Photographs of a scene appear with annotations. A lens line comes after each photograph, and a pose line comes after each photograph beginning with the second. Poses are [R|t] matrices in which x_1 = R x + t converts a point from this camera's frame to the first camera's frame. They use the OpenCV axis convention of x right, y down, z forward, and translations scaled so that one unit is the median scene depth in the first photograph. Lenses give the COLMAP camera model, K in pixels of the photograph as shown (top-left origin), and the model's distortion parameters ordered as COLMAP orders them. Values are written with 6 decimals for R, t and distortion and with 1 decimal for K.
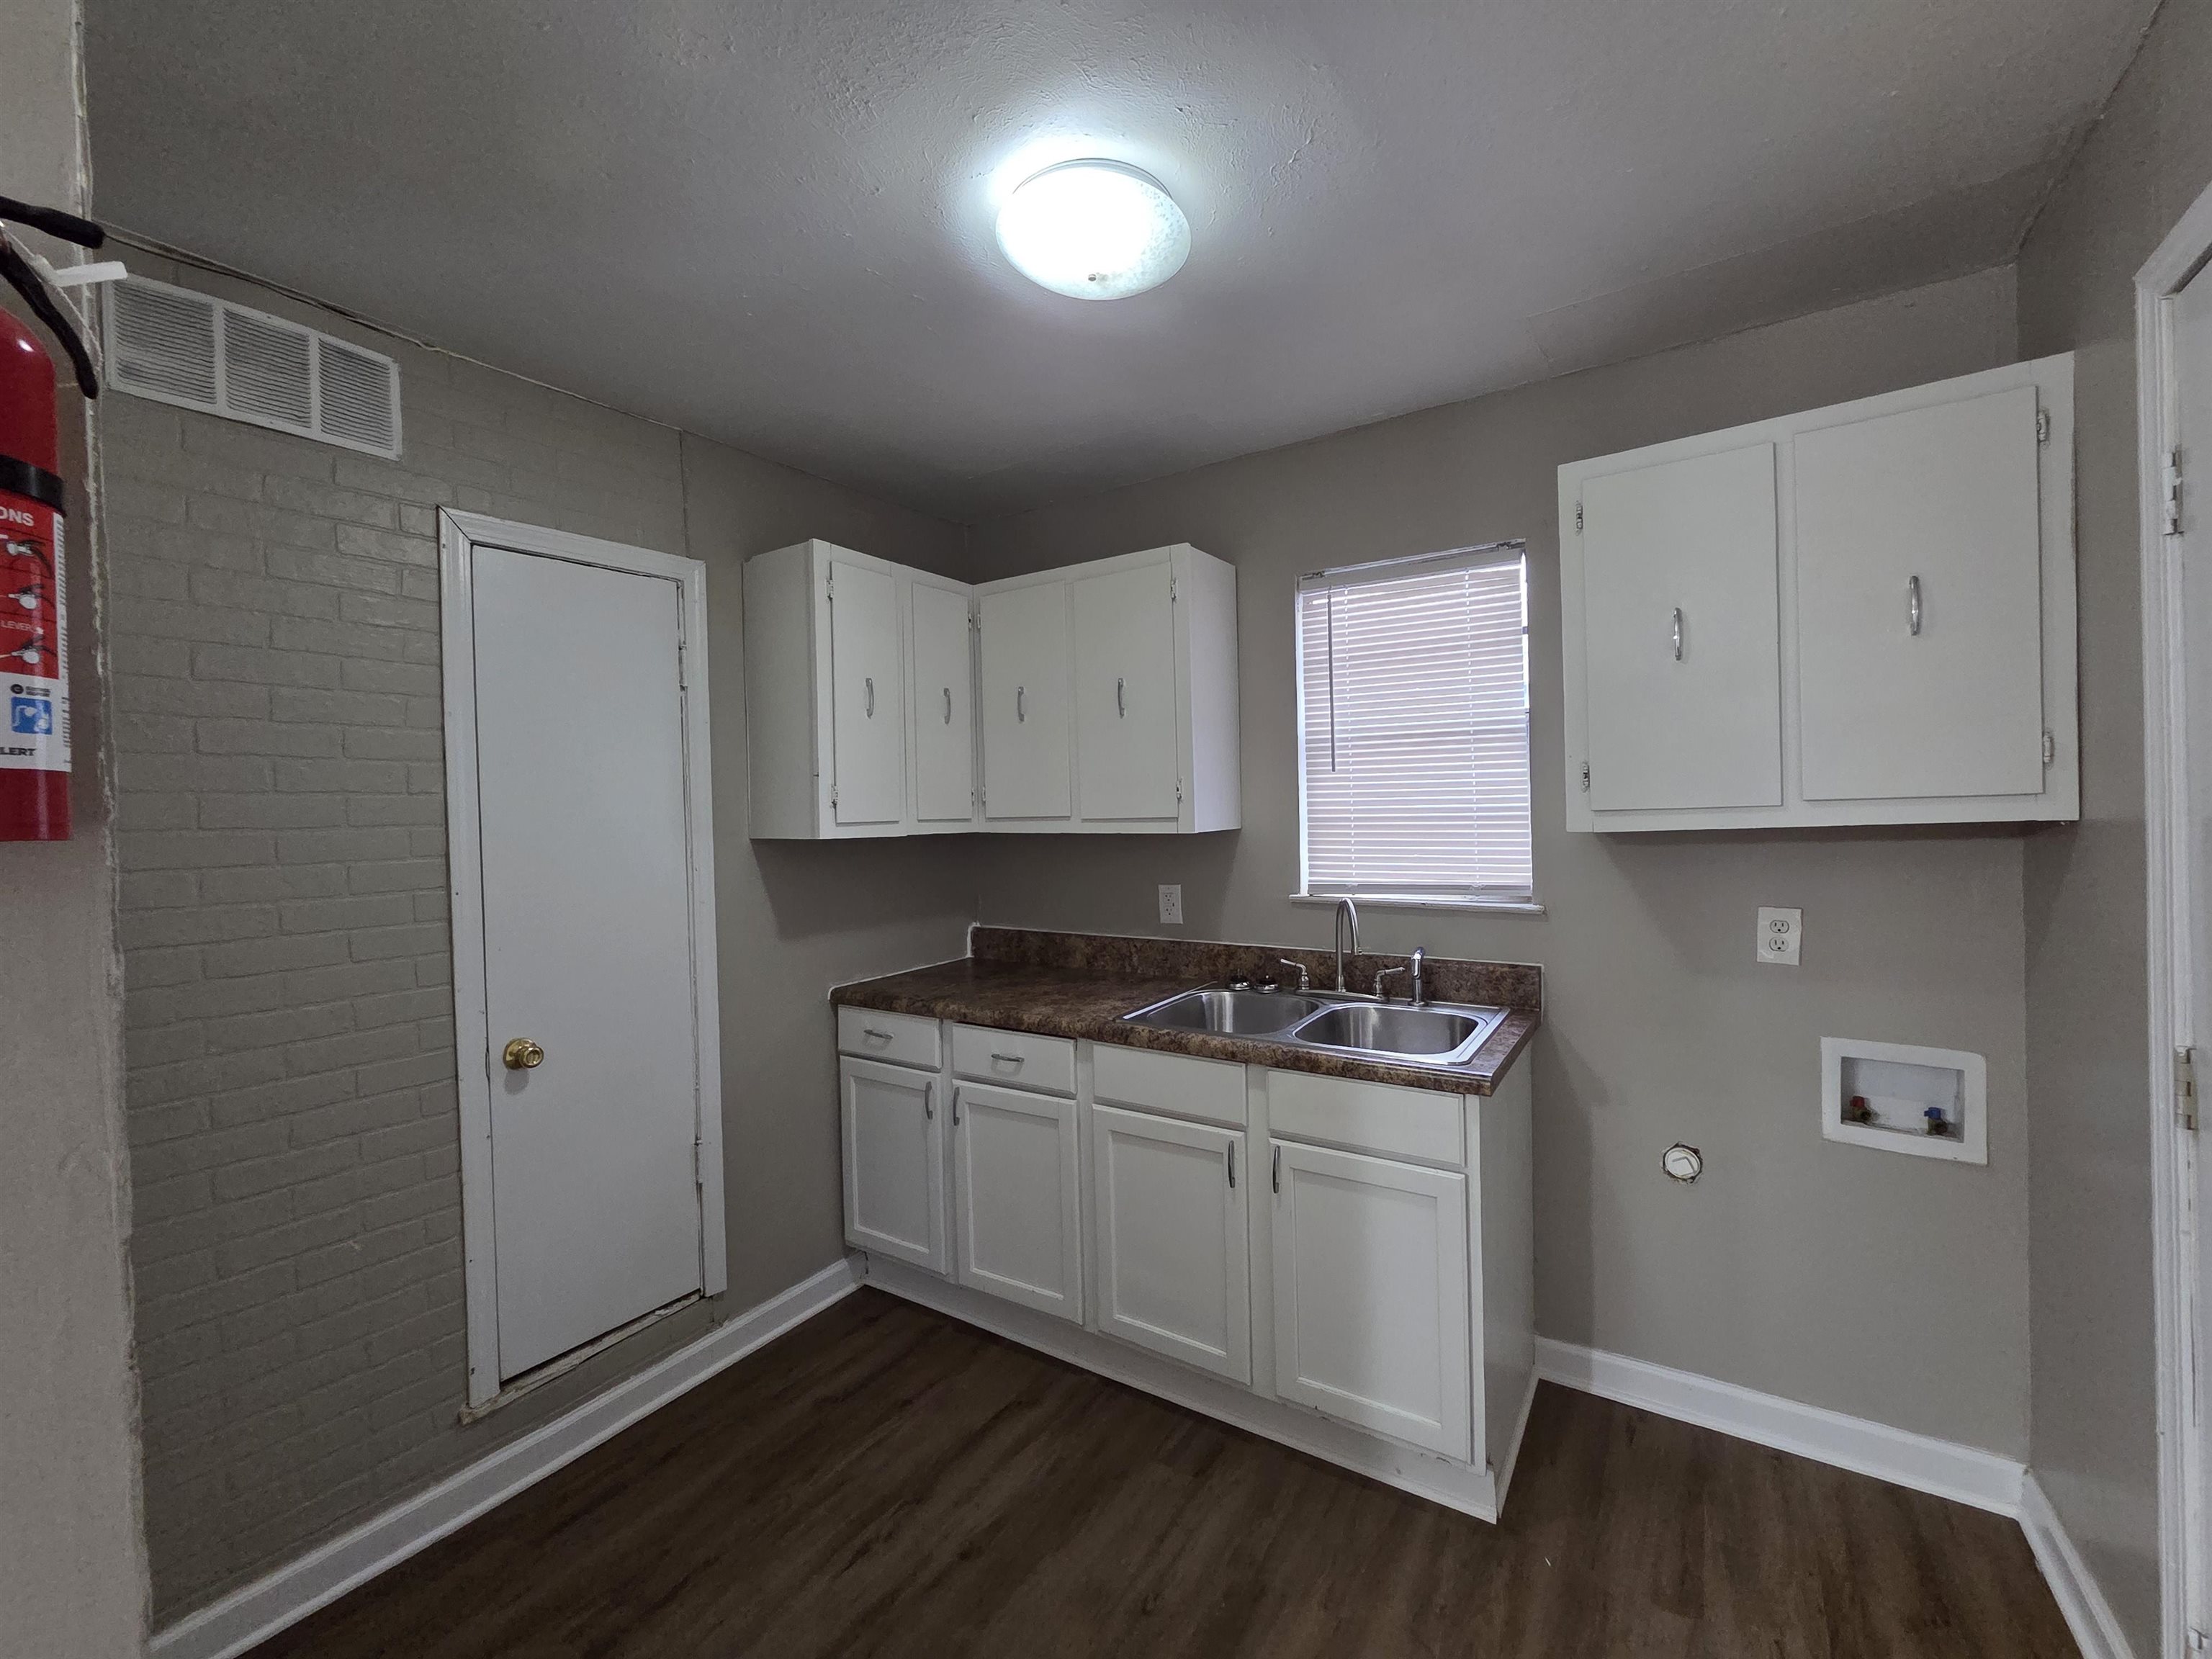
lens RADIAL K [[905.4, 0, 1109.7], [0, 905.4, 825.9], [0, 0, 1]] dist [-0.000559, -0.000806]
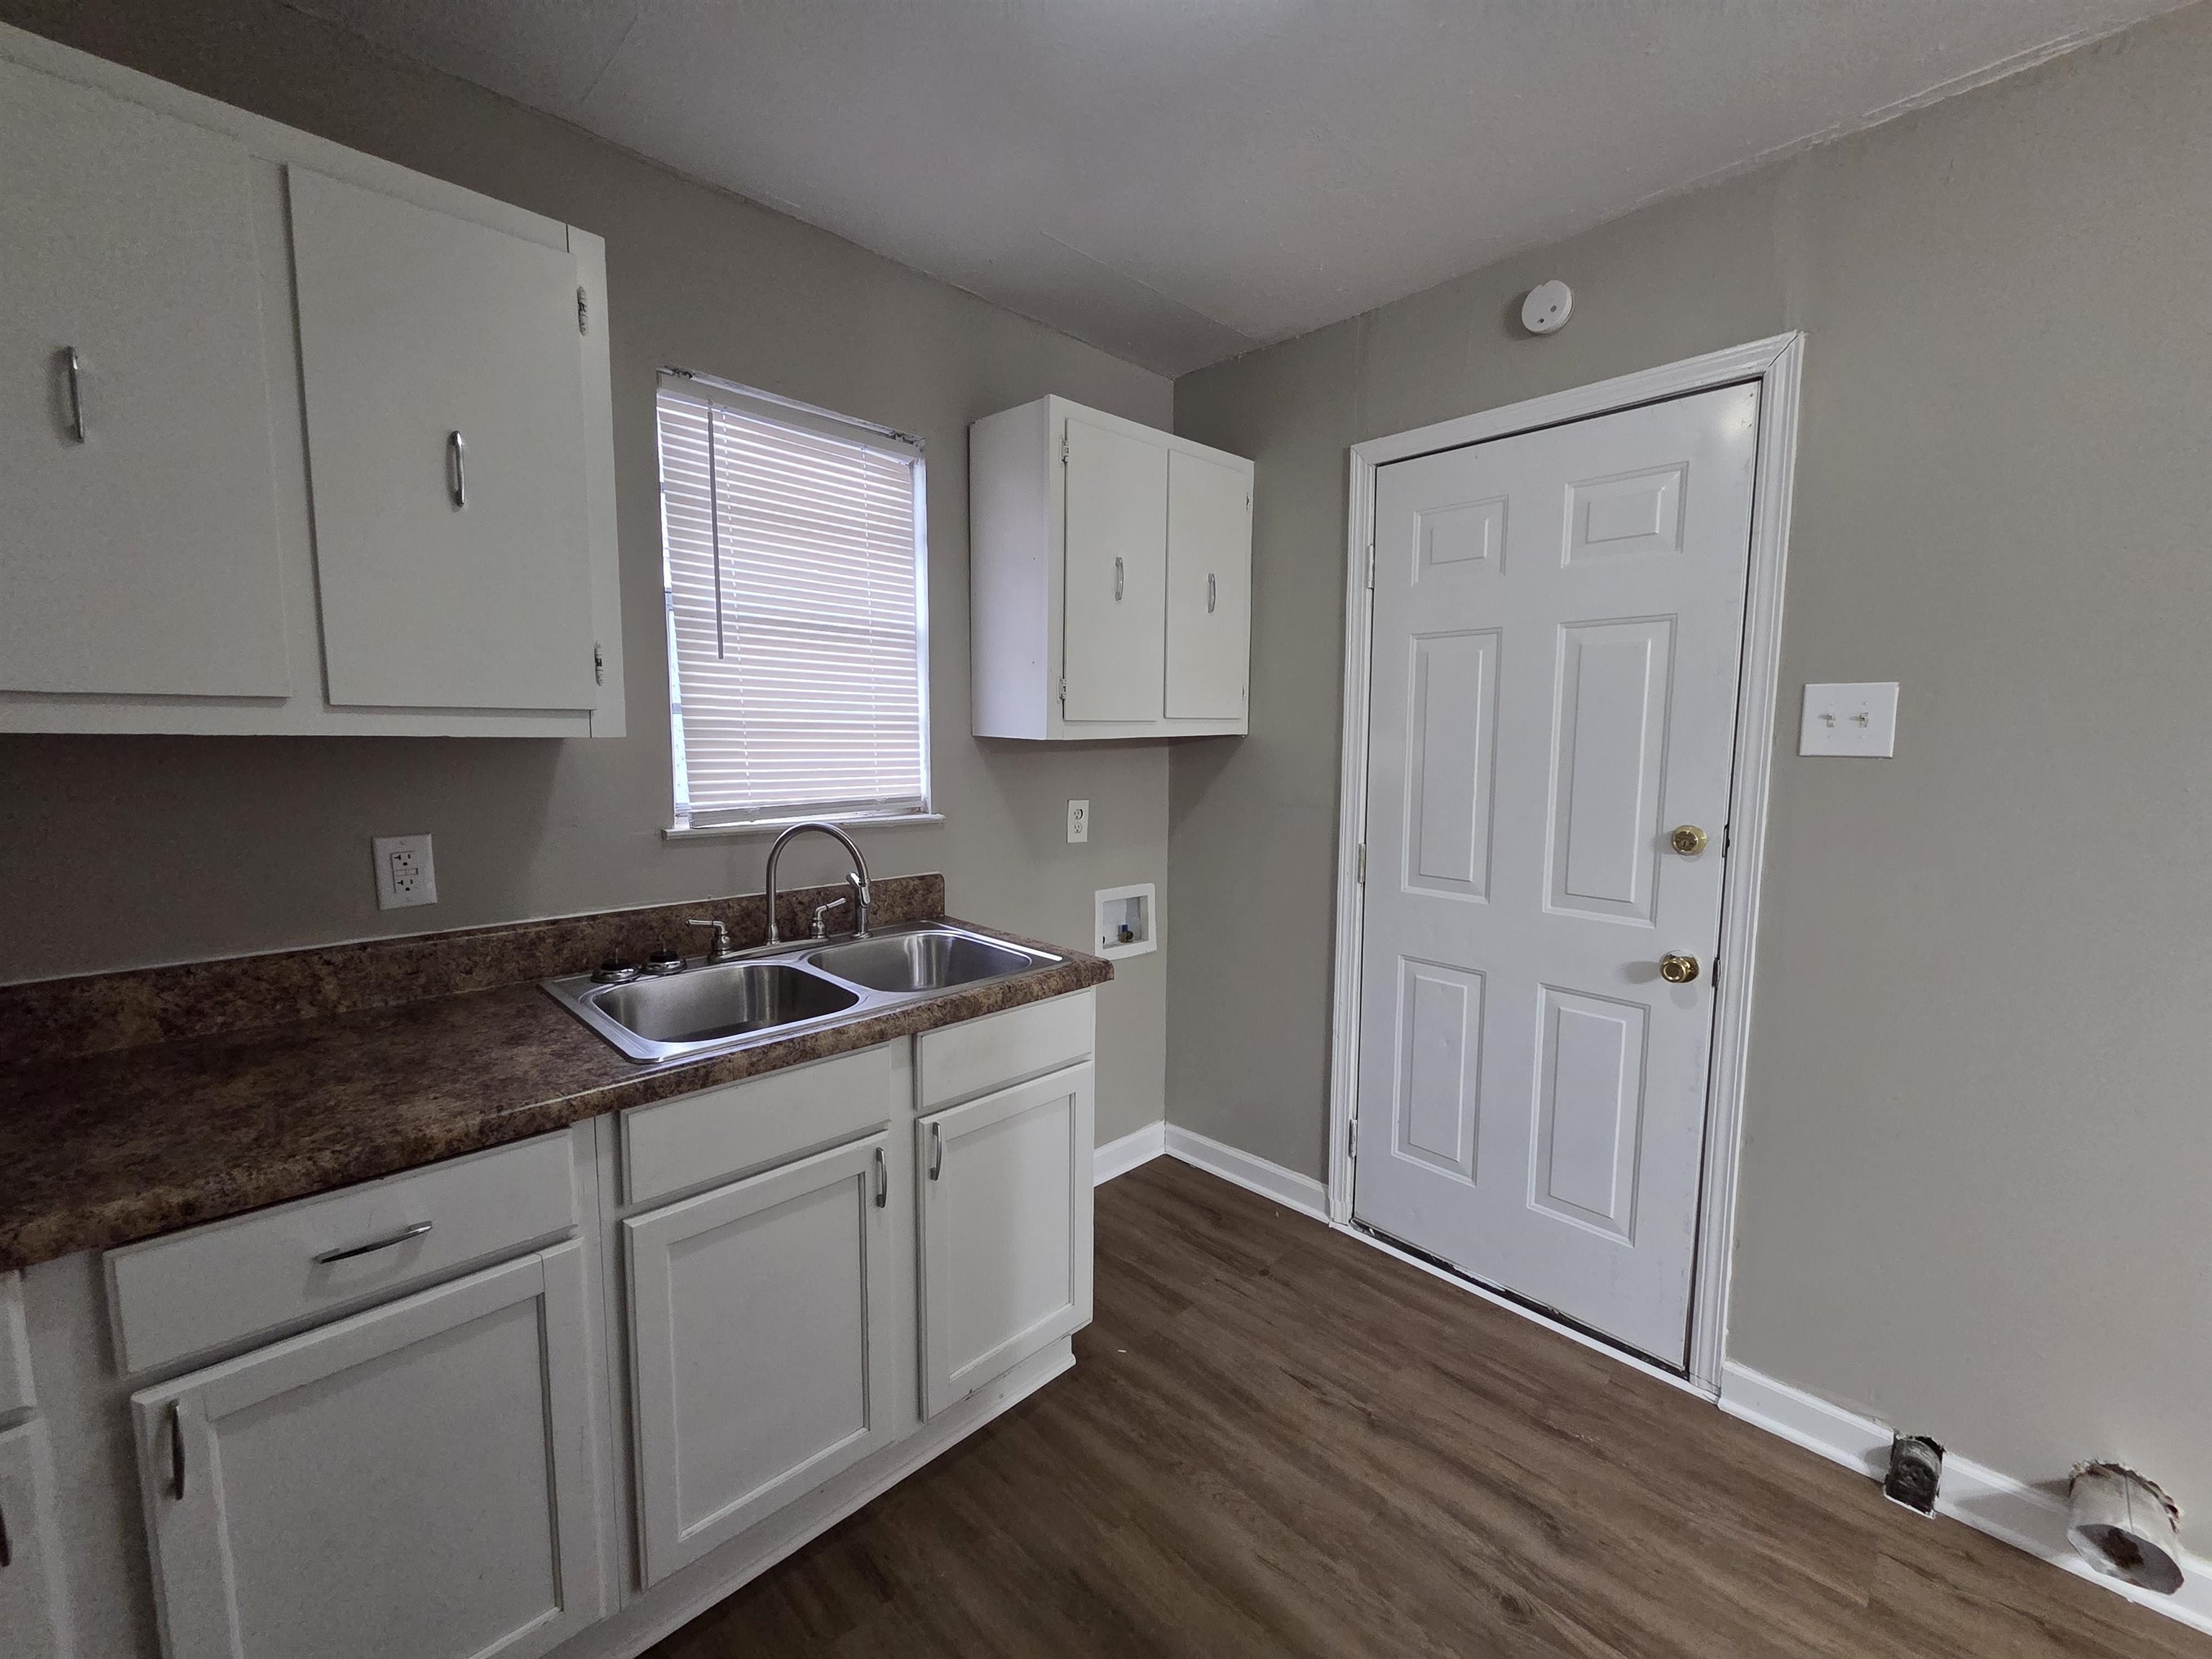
lens RADIAL K [[905.4, 0, 1137.8], [0, 905.4, 828.9], [0, 0, 1]] dist [-0.000559, -0.000806]
pose [[0.190846, -0.080067, 0.978349, -0.464369], [0.003802, 0.996721, 0.080828, 0.022076], [-0.981613, -0.011706, 0.190524, 0.562369]]
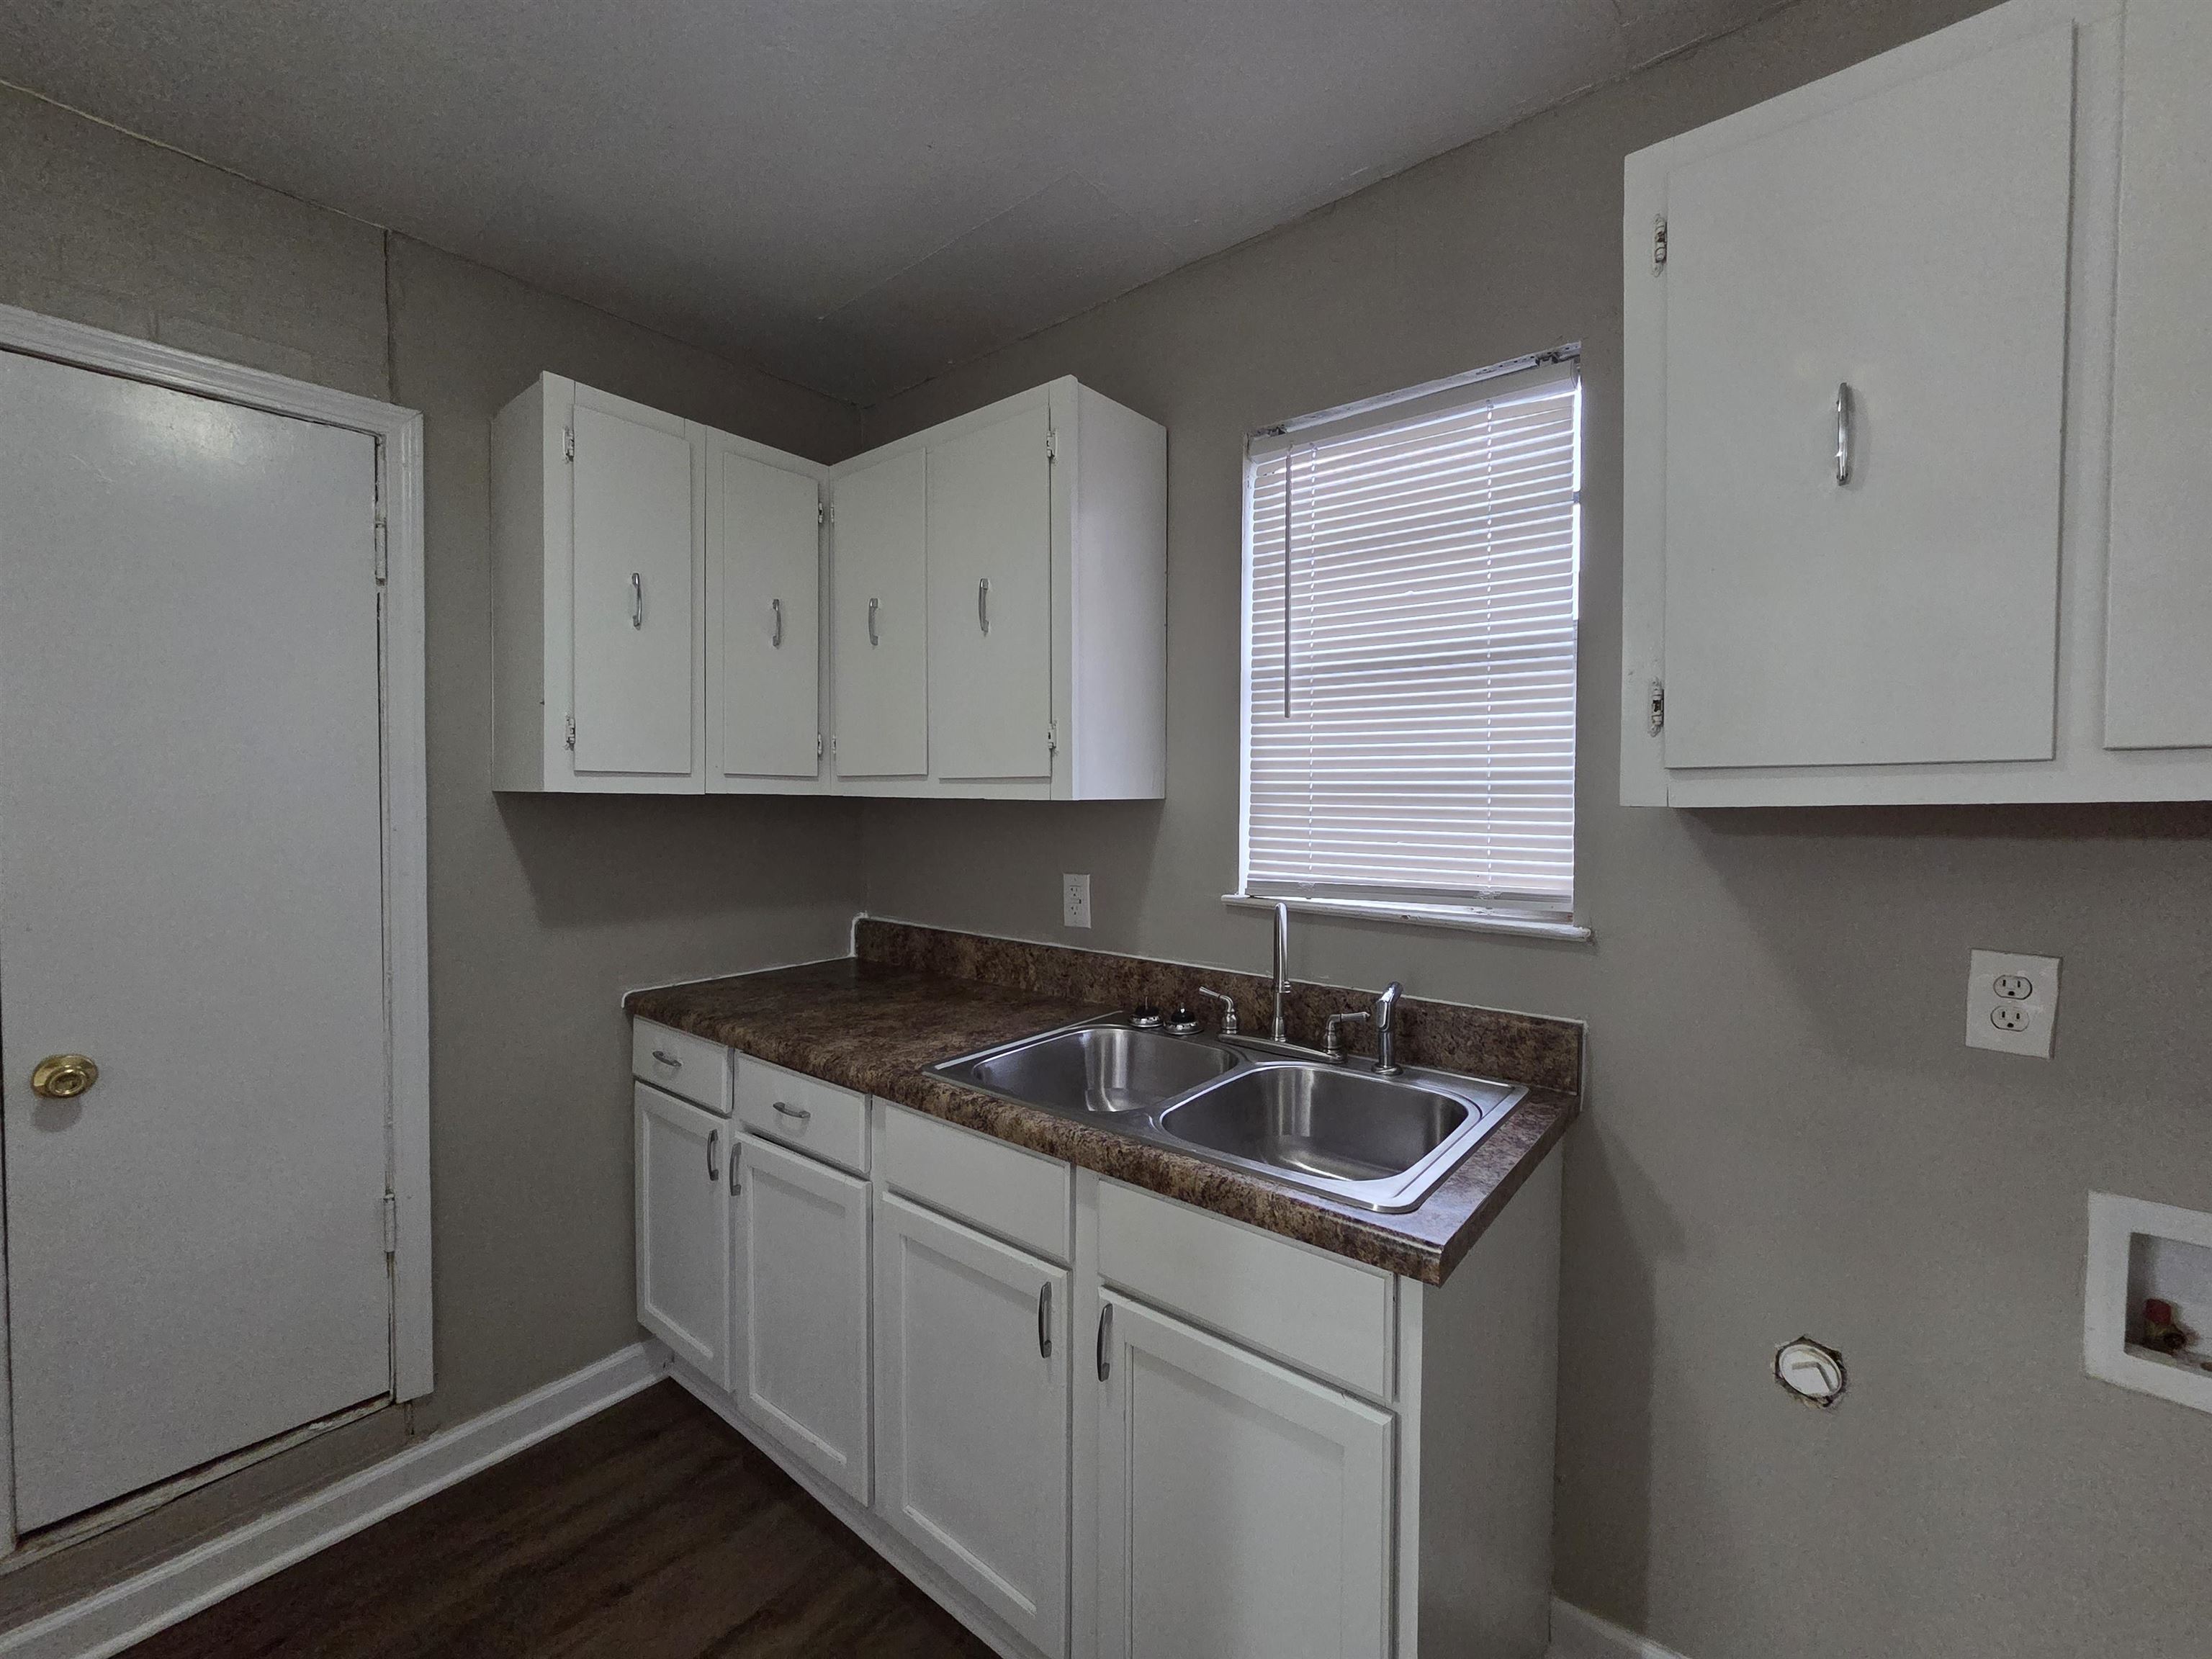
lens RADIAL K [[905.4, 0, 1109.4], [0, 905.4, 823.4], [0, 0, 1]] dist [-0.000559, -0.000806]
pose [[0.994684, 0.032053, -0.097861, 0.198245], [-0.031080, 0.999451, 0.011453, 0.017537], [0.098175, -0.008351, 0.995134, 0.328492]]
